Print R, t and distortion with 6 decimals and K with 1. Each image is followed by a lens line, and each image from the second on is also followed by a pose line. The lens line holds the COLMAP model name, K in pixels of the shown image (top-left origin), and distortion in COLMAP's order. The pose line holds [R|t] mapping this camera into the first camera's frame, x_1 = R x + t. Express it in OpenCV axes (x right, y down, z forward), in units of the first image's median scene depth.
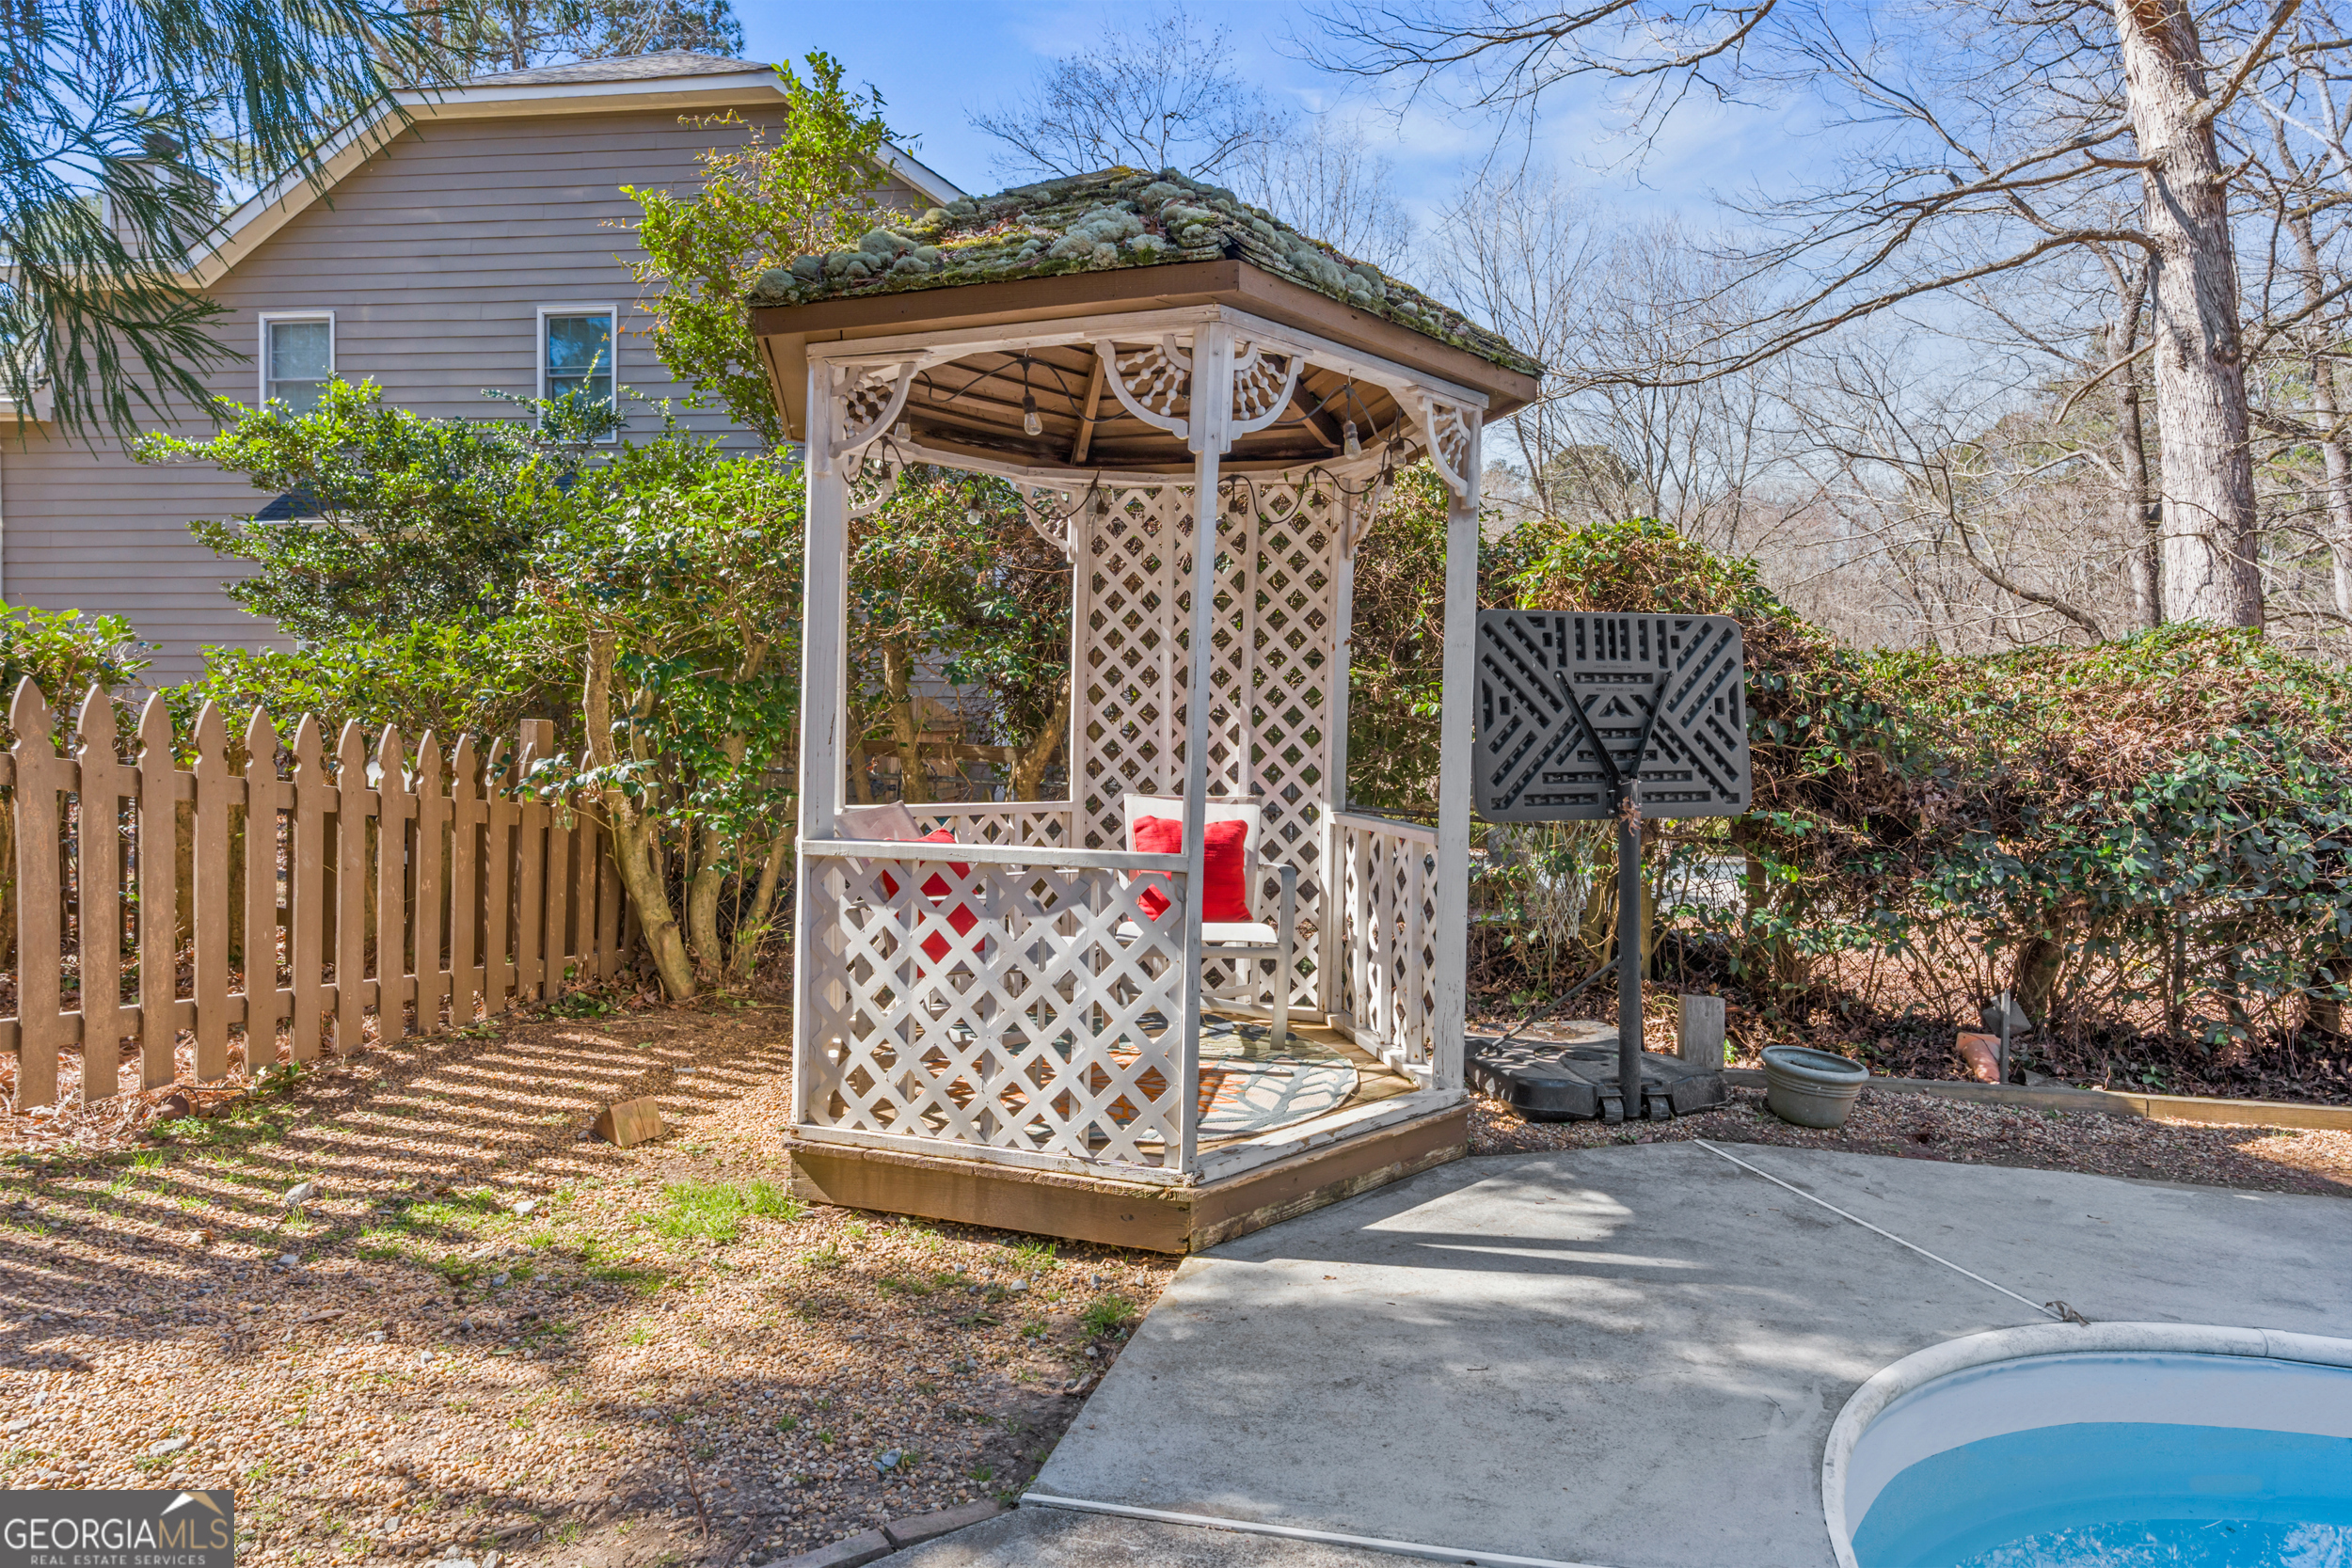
lens RADIAL K [[1304.0, 0, 1174.1], [0, 1304.0, 776.9], [0, 0, 1]] dist [0.000457, 0.000762]
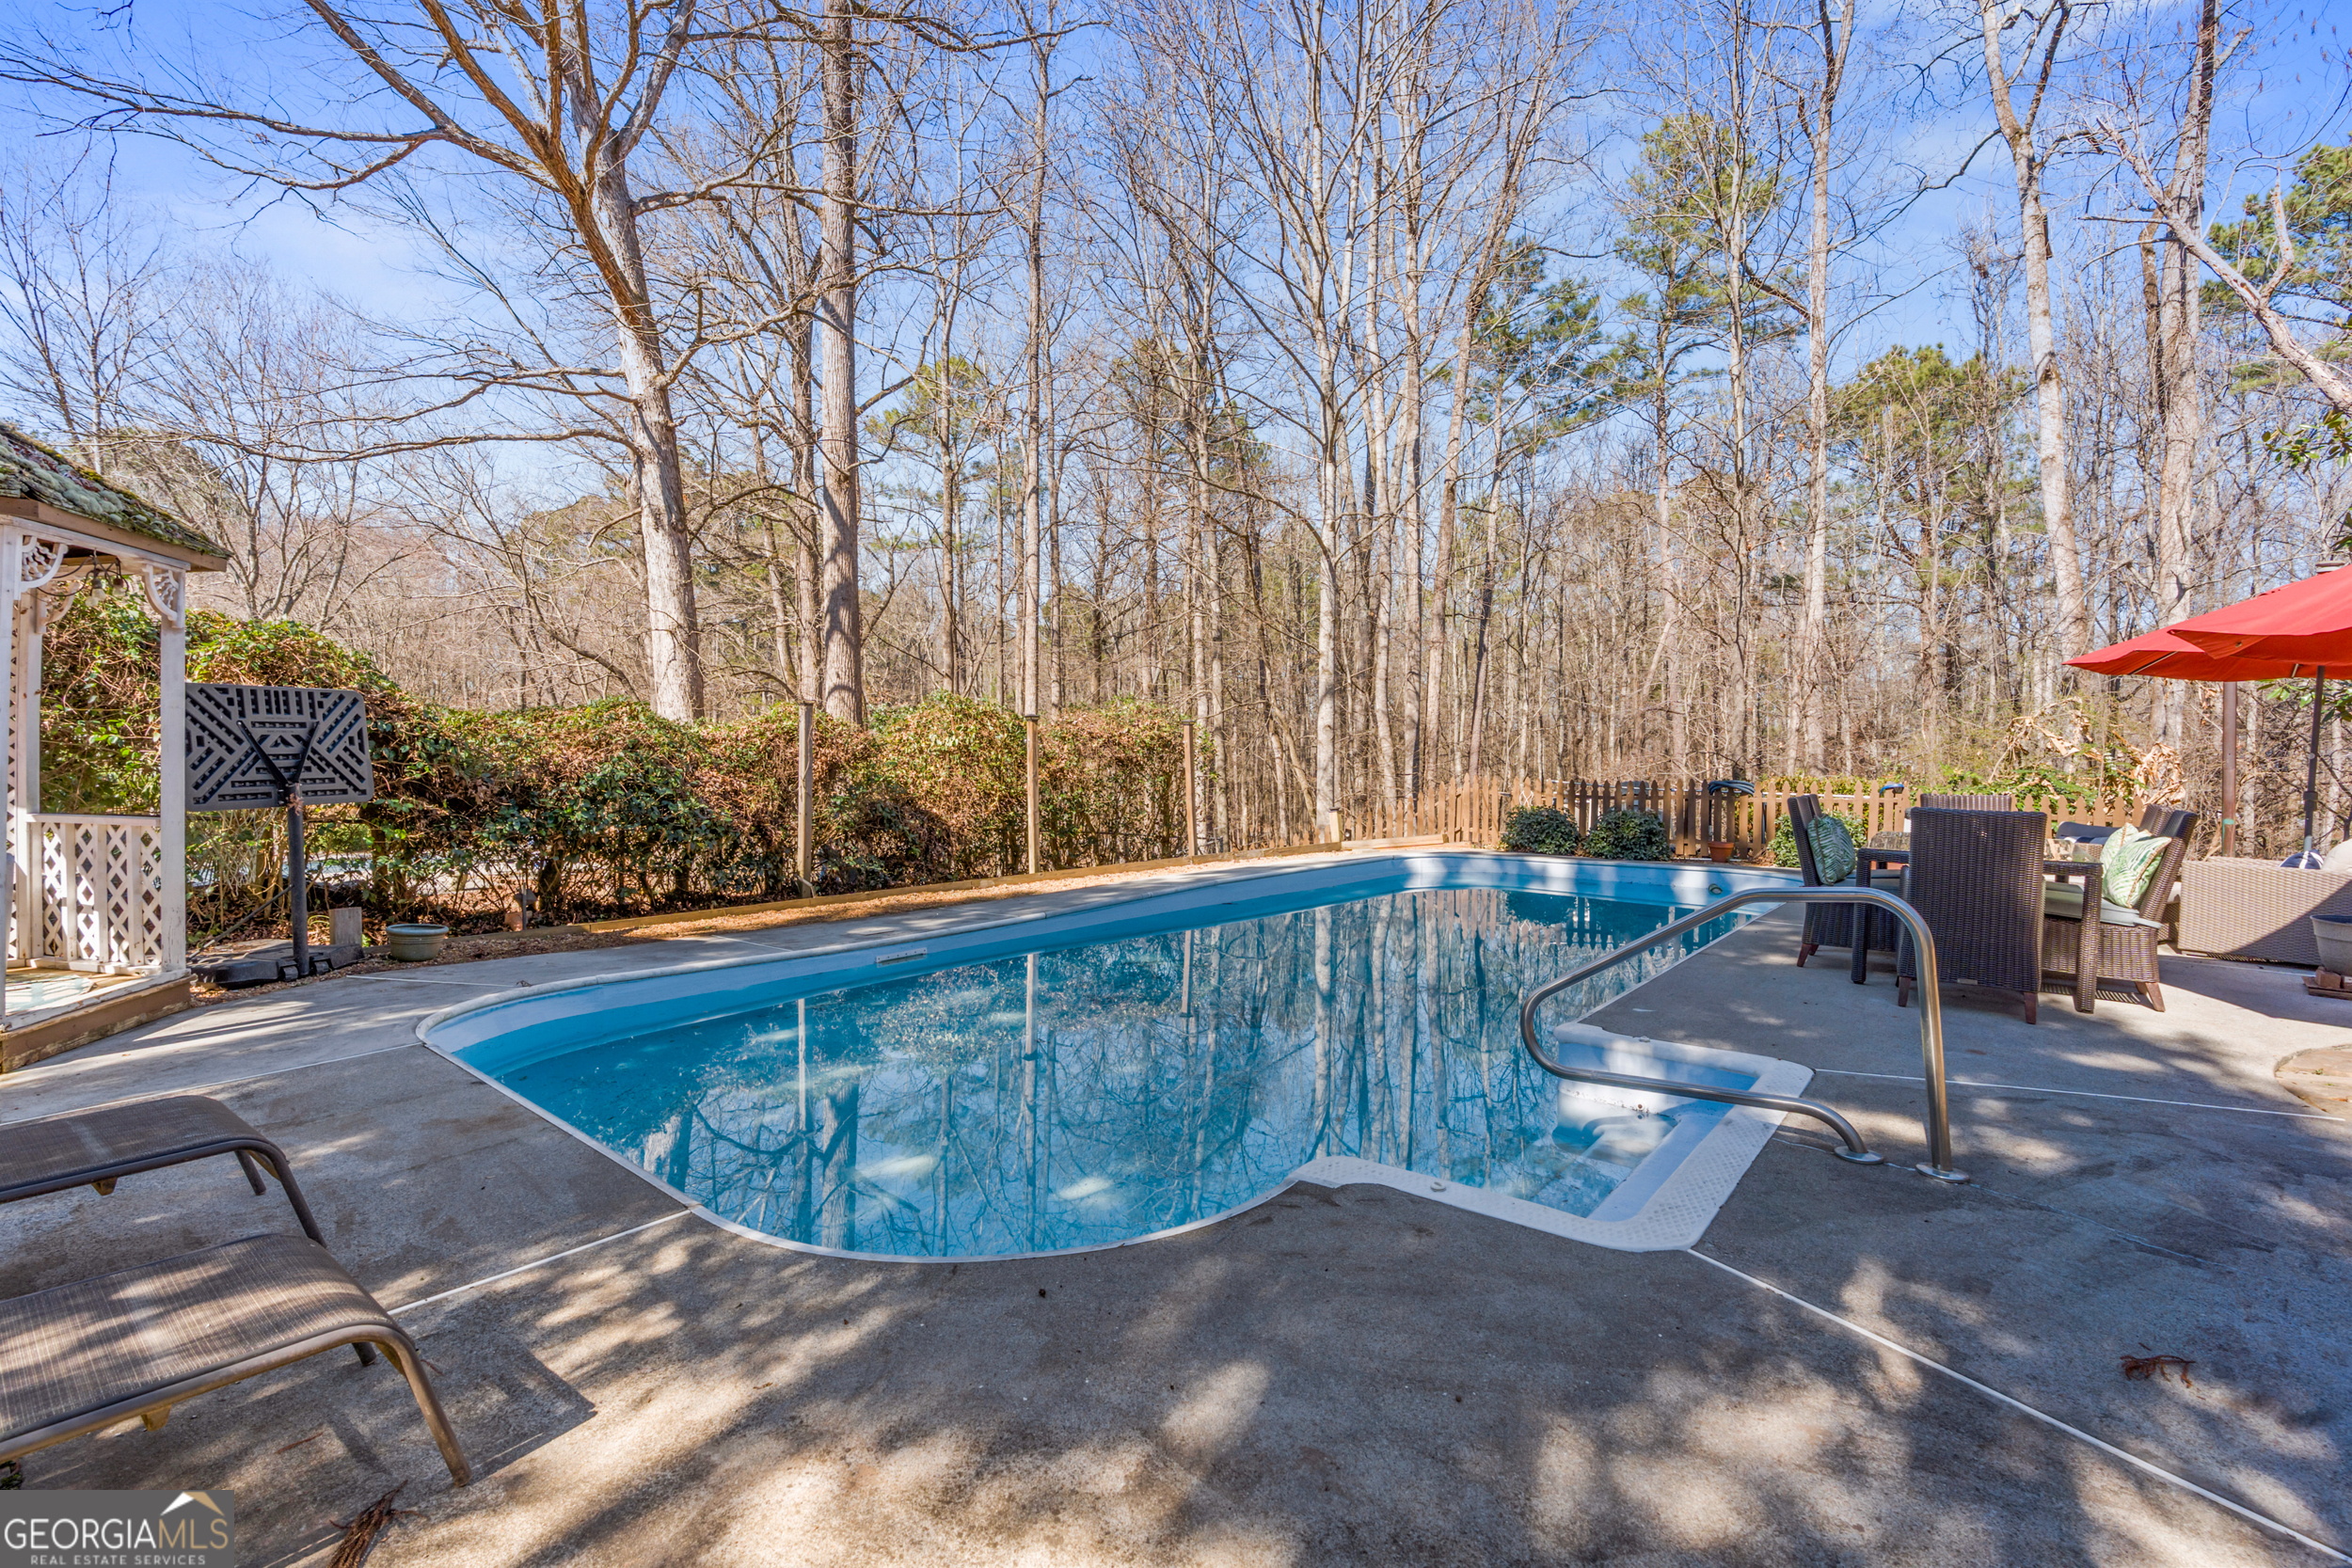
lens RADIAL K [[1056.7, 0, 1182.3], [0, 1056.7, 778.9], [0, 0, 1]] dist [-0.001967, 0.000882]
pose [[0.476663, -0.028105, 0.878637, -0.309817], [0.026414, 0.999495, 0.017641, 0.002098], [-0.878689, 0.014799, 0.477165, -0.684870]]
